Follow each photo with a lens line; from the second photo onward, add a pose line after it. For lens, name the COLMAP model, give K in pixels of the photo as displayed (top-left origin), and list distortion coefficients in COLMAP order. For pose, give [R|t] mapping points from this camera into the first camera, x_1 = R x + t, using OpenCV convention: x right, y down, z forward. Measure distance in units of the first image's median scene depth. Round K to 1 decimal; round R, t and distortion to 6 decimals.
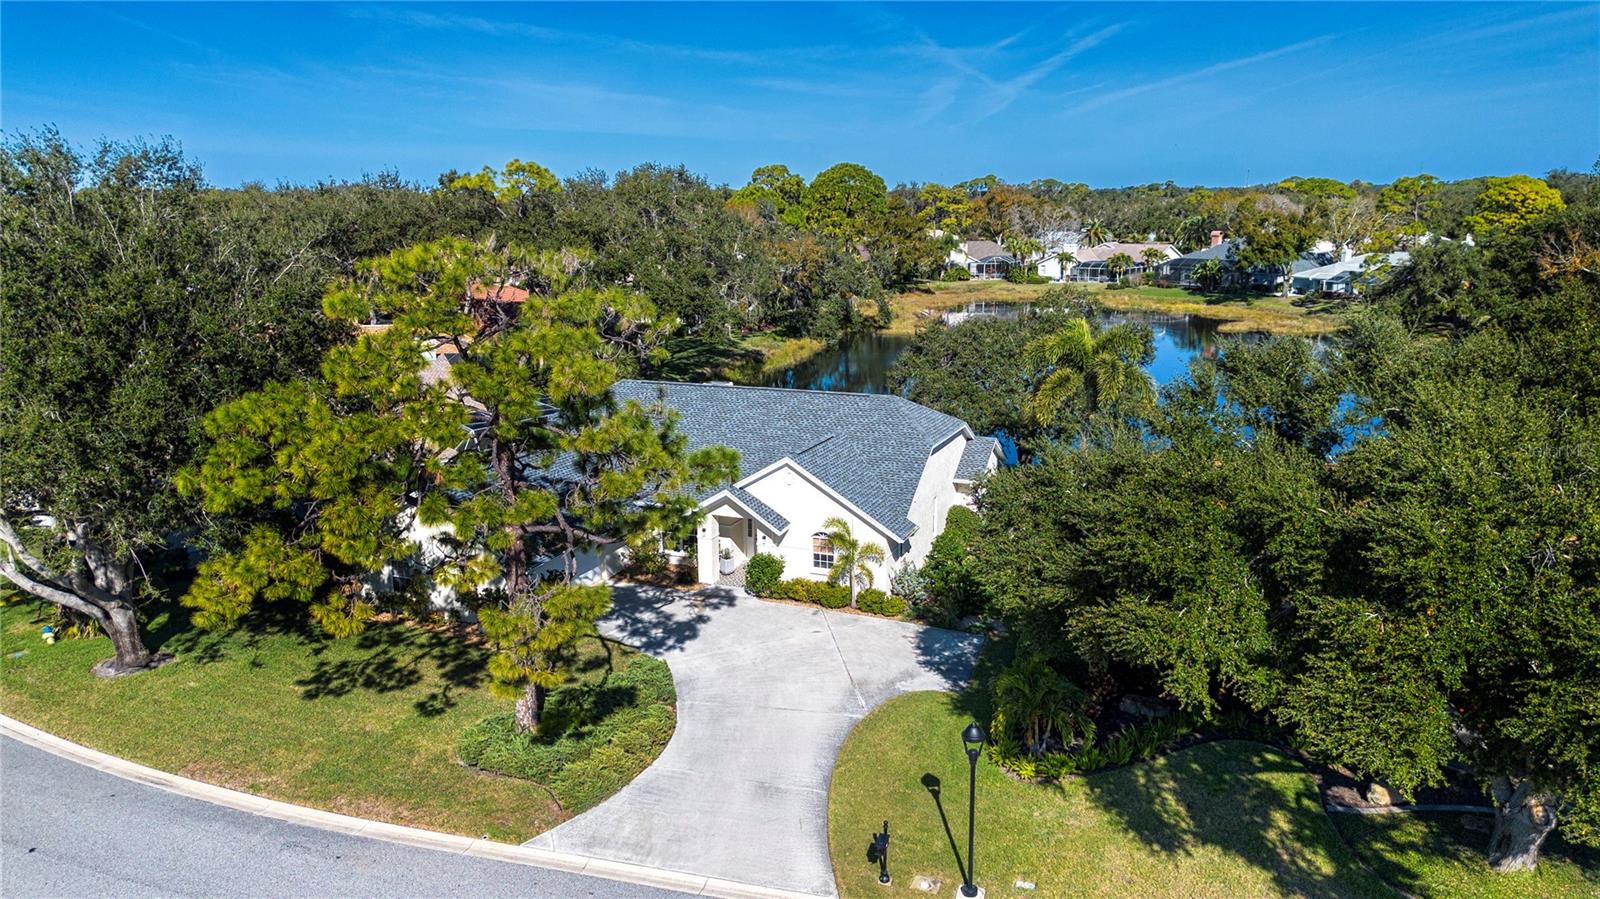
lens RADIAL K [[1123.9, 0, 799.6], [0, 1123.9, 461.2], [0, 0, 1]] dist [0.068102, -0.057335]
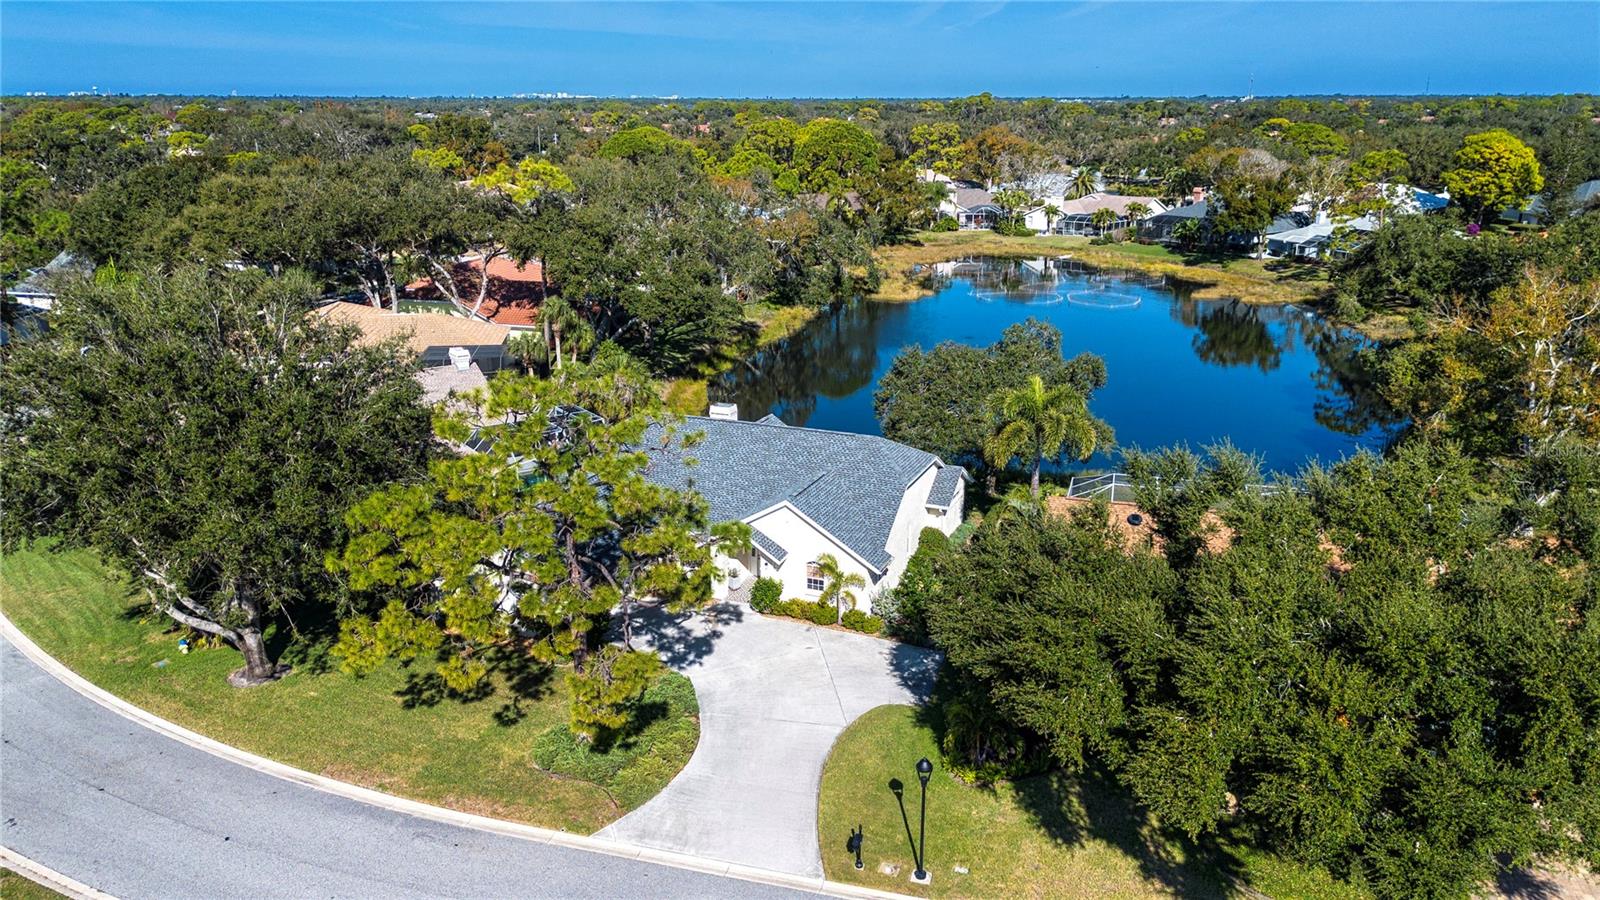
lens RADIAL K [[1123.9, 0, 799.6], [0, 1123.9, 461.7], [0, 0, 1]] dist [0.068102, -0.057335]
pose [[0.999928, 0.007164, 0.009627, -0.007016], [-0.007818, 0.997535, 0.069738, -0.107630], [-0.009104, -0.069808, 0.997519, -0.167875]]
